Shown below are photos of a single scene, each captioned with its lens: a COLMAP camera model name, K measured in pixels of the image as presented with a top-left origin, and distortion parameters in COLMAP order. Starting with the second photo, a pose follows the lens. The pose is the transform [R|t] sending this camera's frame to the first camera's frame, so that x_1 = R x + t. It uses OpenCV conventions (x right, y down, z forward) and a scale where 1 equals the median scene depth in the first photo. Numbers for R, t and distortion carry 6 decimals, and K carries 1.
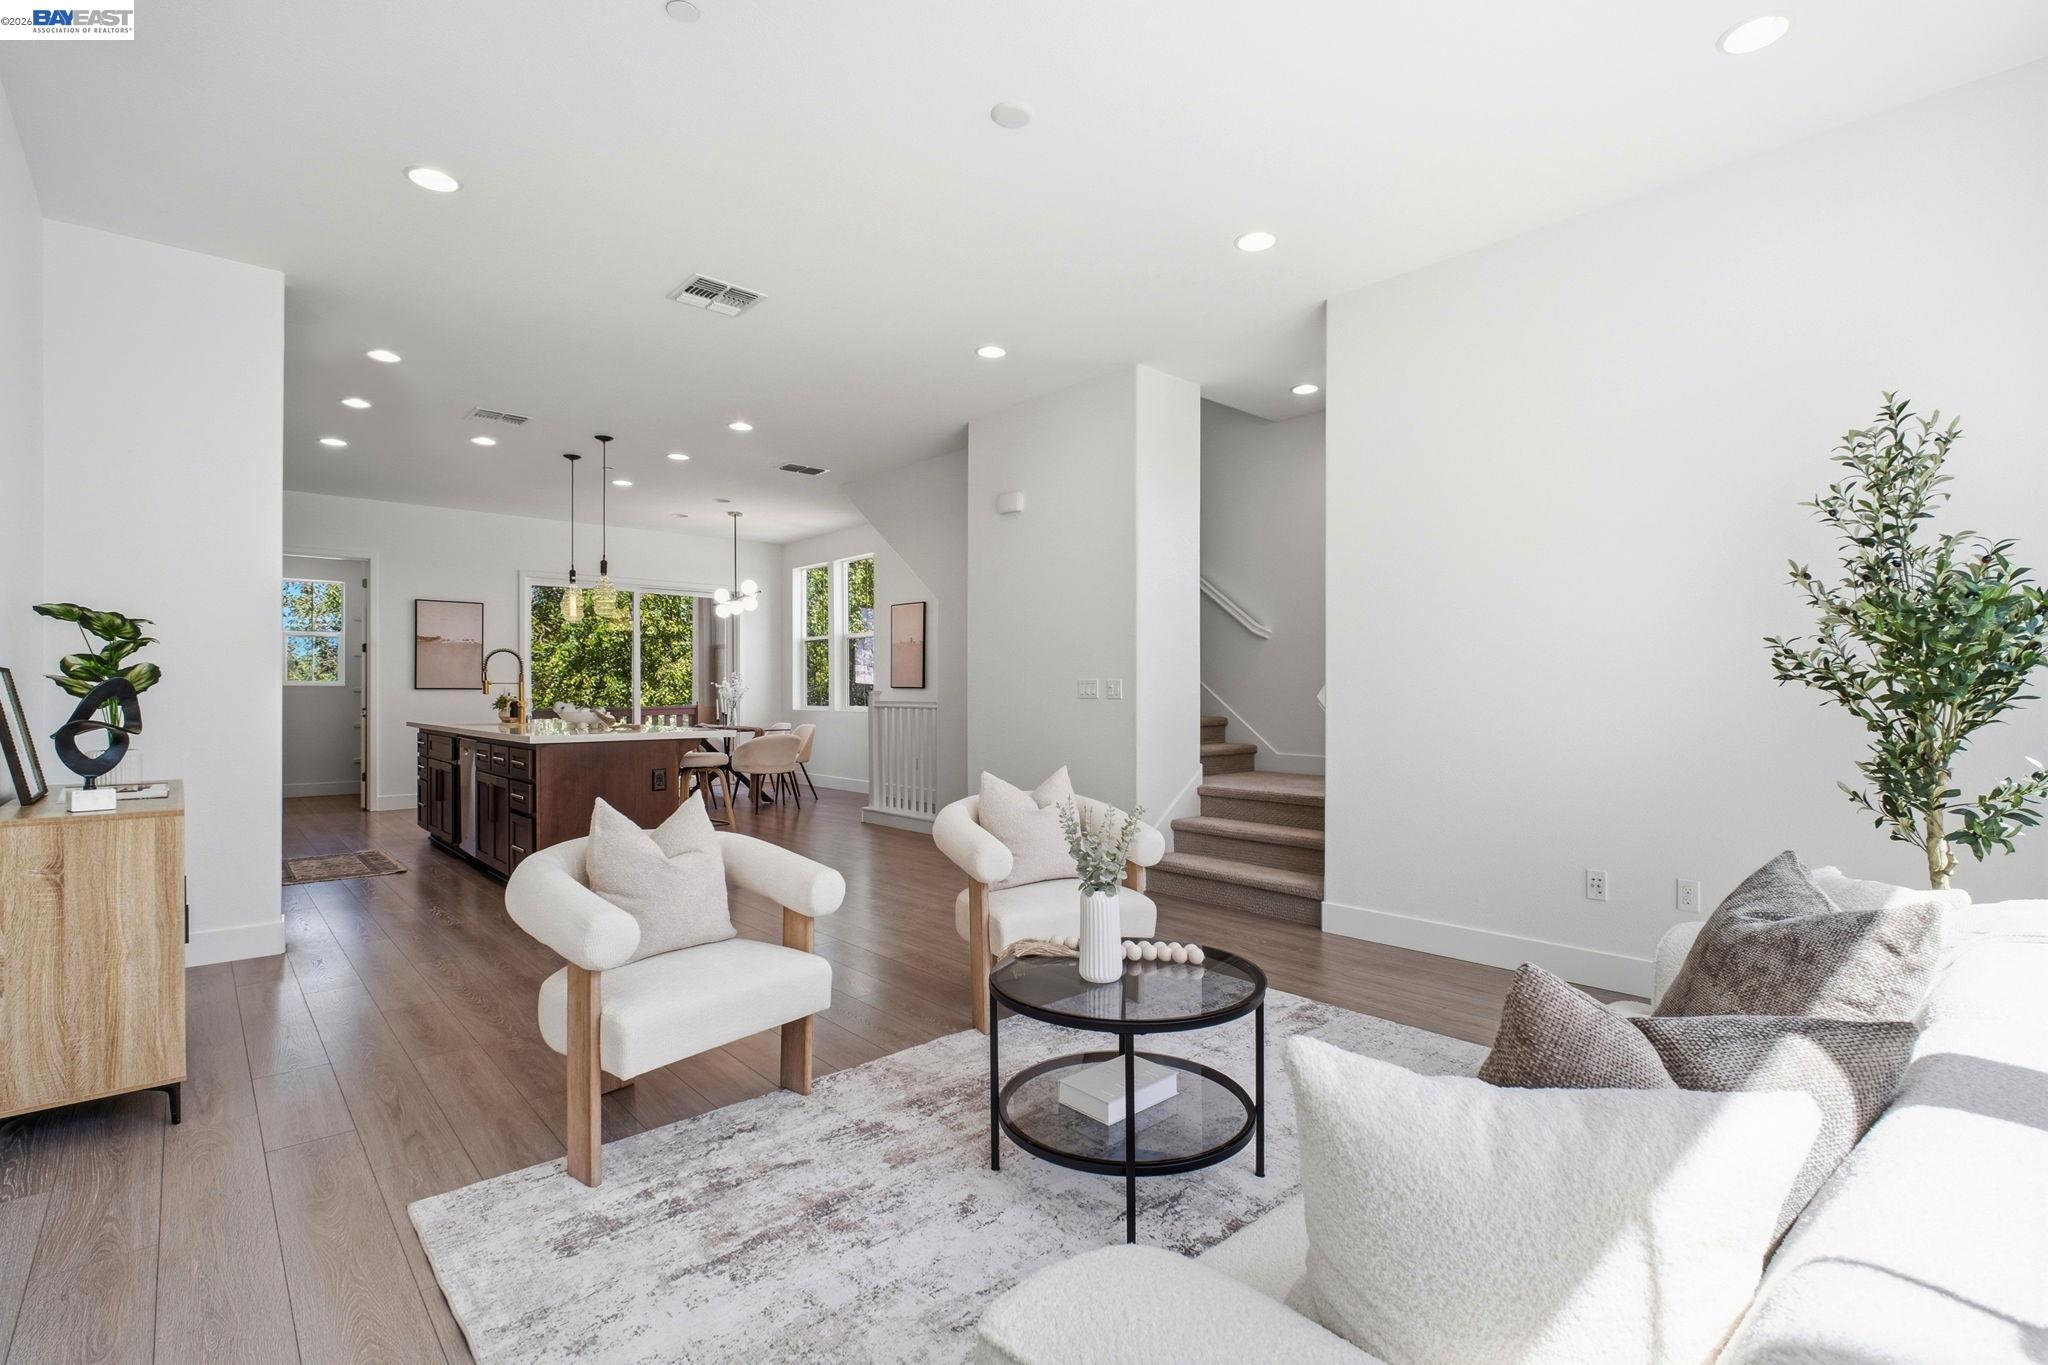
lens RADIAL K [[939.4, 0, 1036.5], [0, 939.4, 695.0], [0, 0, 1]] dist [0.002594, -0.011951]
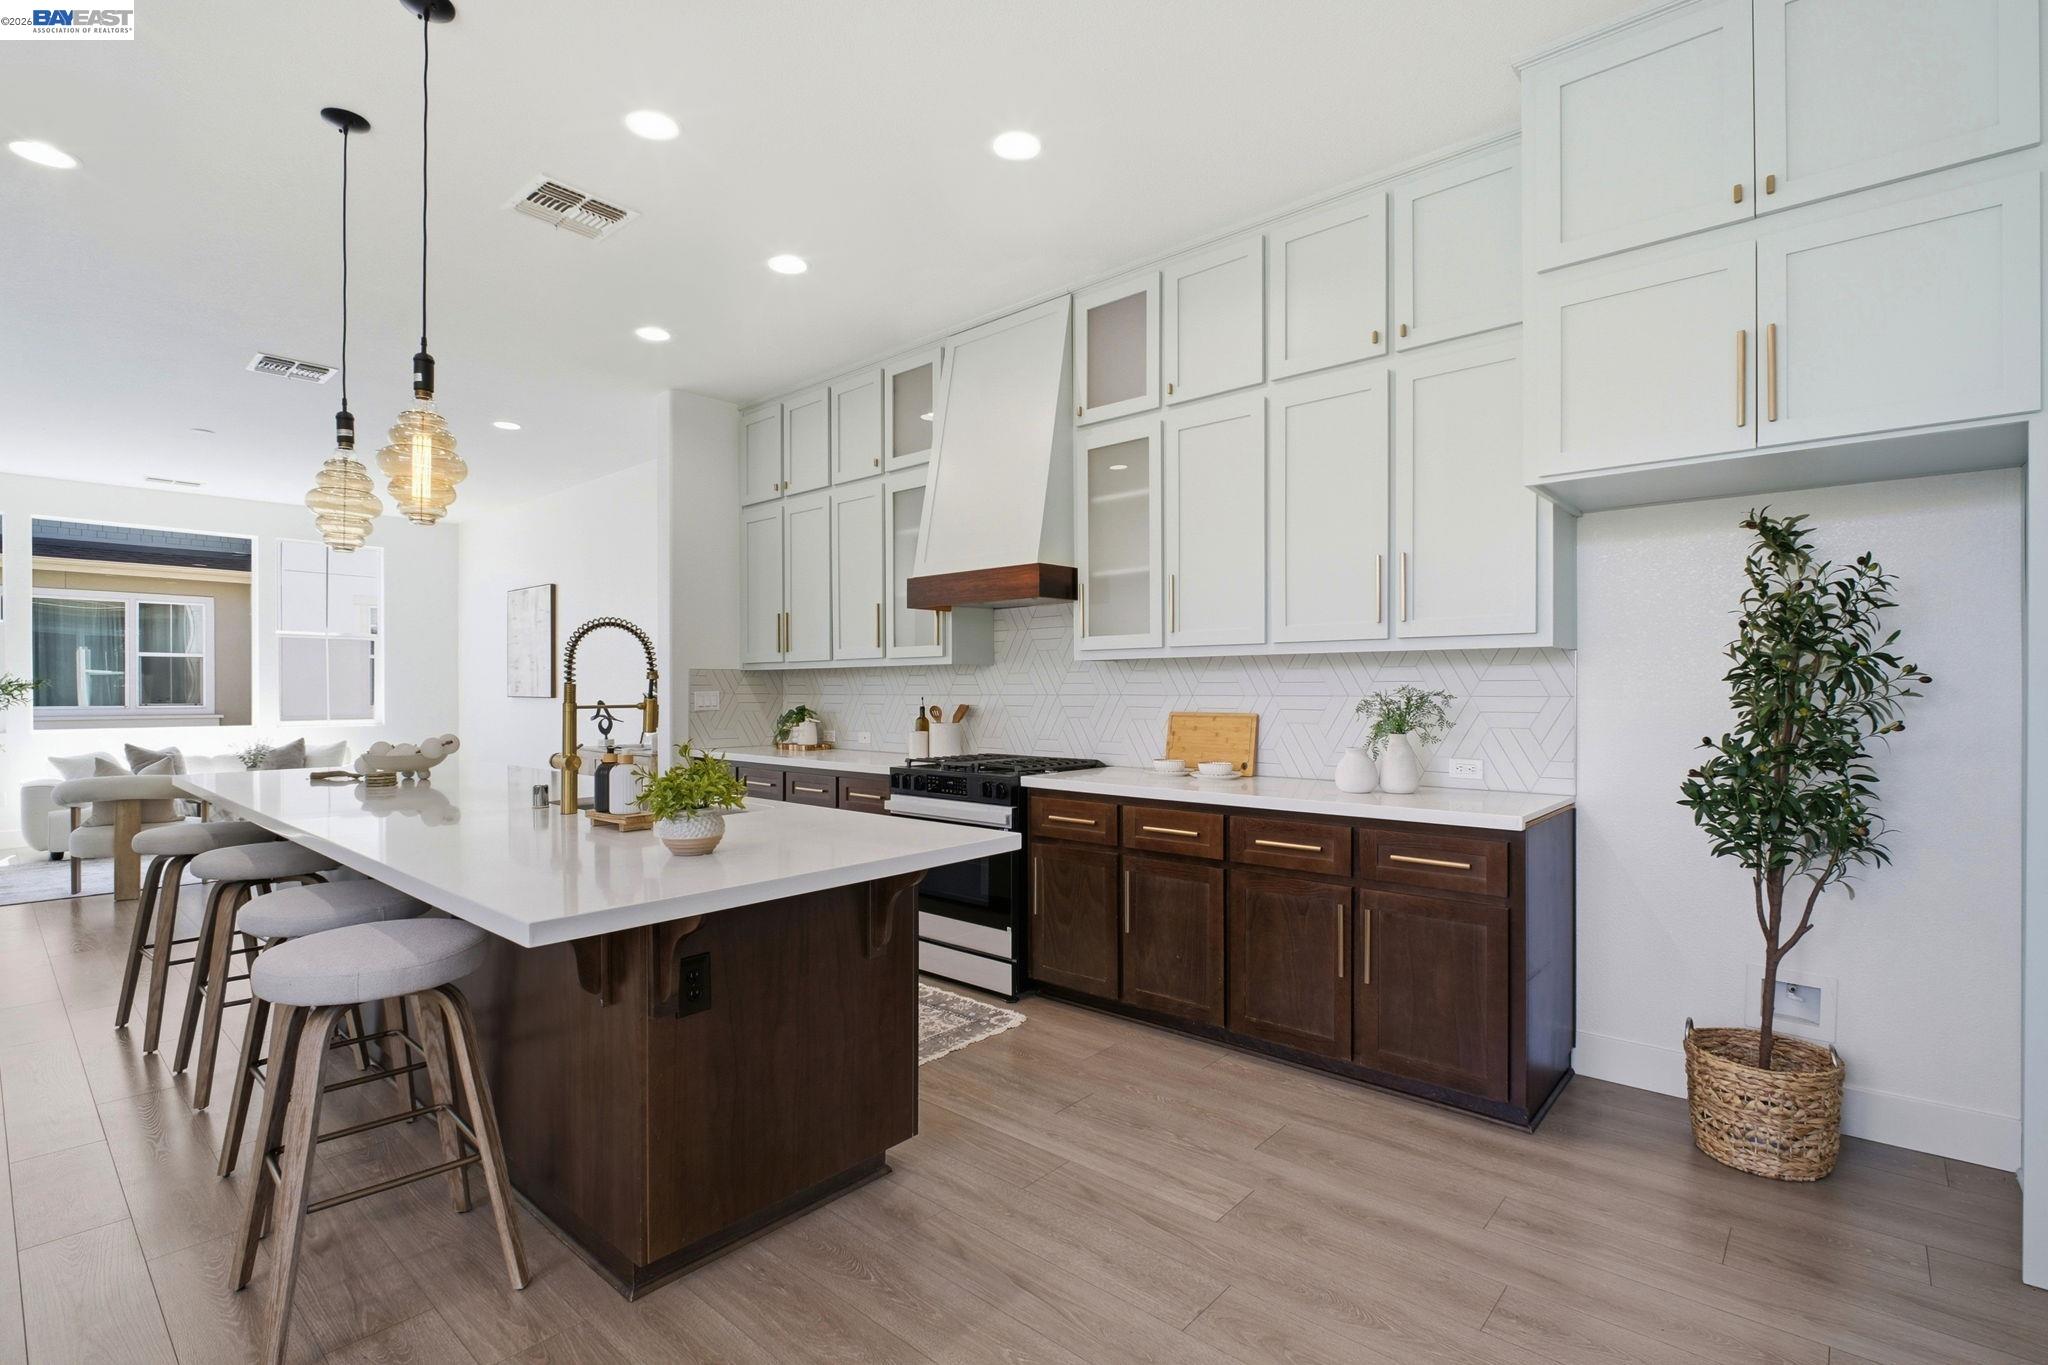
lens RADIAL K [[939.4, 0, 1036.5], [0, 939.4, 695.0], [0, 0, 1]] dist [0.002594, -0.011951]
pose [[-0.994468, 0.000643, -0.105036, -1.607103], [-0.000171, 0.999970, 0.007745, -0.046772], [0.105038, 0.007720, -0.994438, 3.227369]]
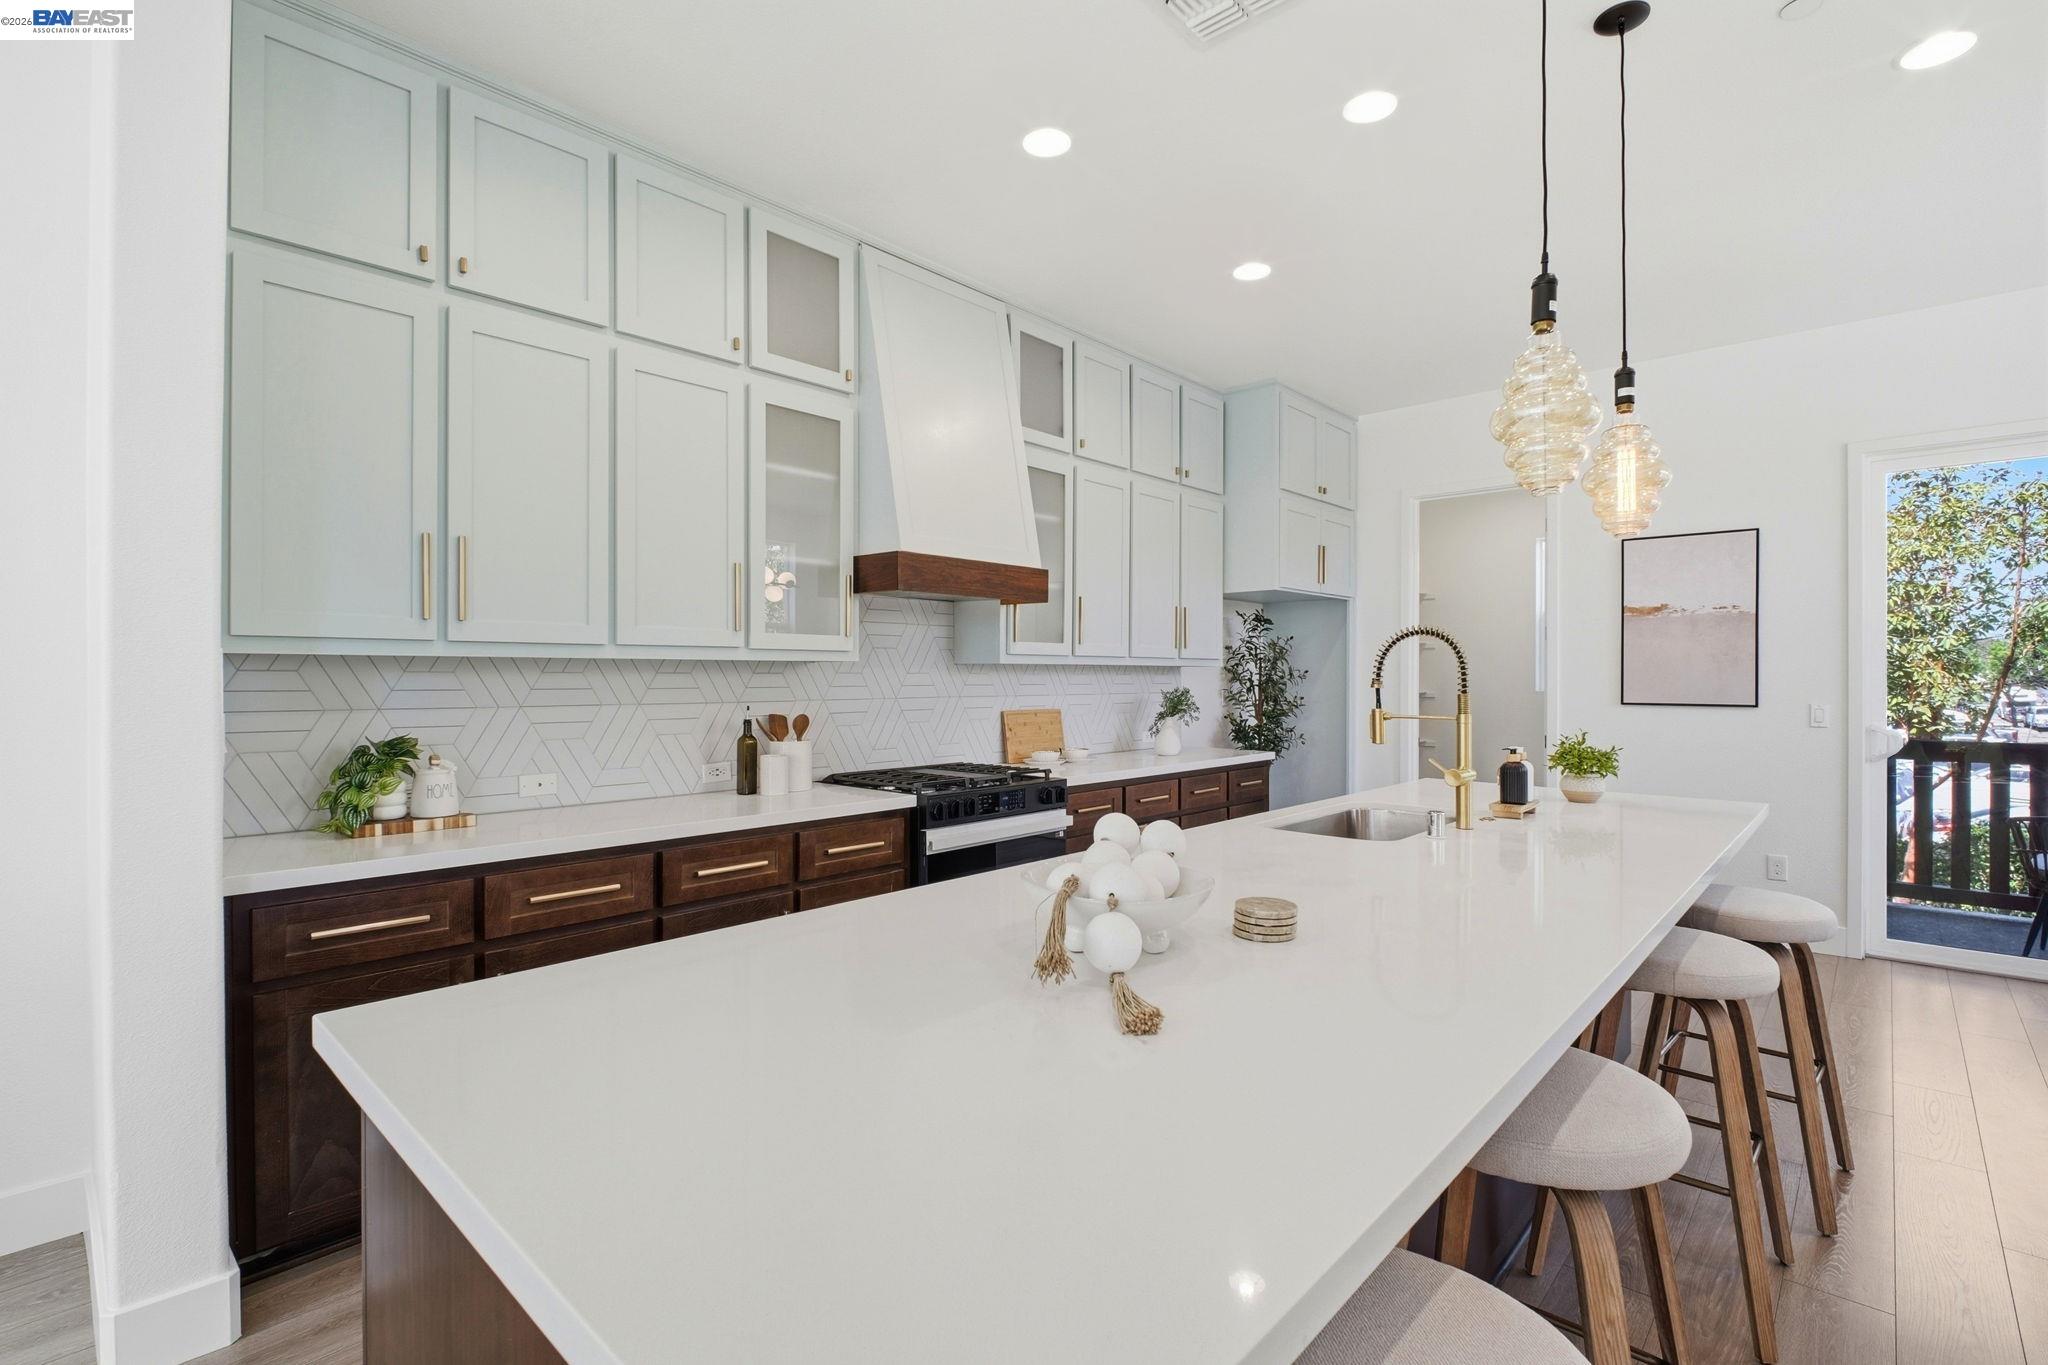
lens RADIAL K [[940.1, 0, 1037.6], [0, 940.1, 679.8], [0, 0, 1]] dist [0.000737, -0.012438]
pose [[0.086825, 0.001699, -0.996222, -0.460848], [-0.003060, 0.999994, 0.001439, -0.063653], [0.996219, 0.002924, 0.086830, 1.859862]]
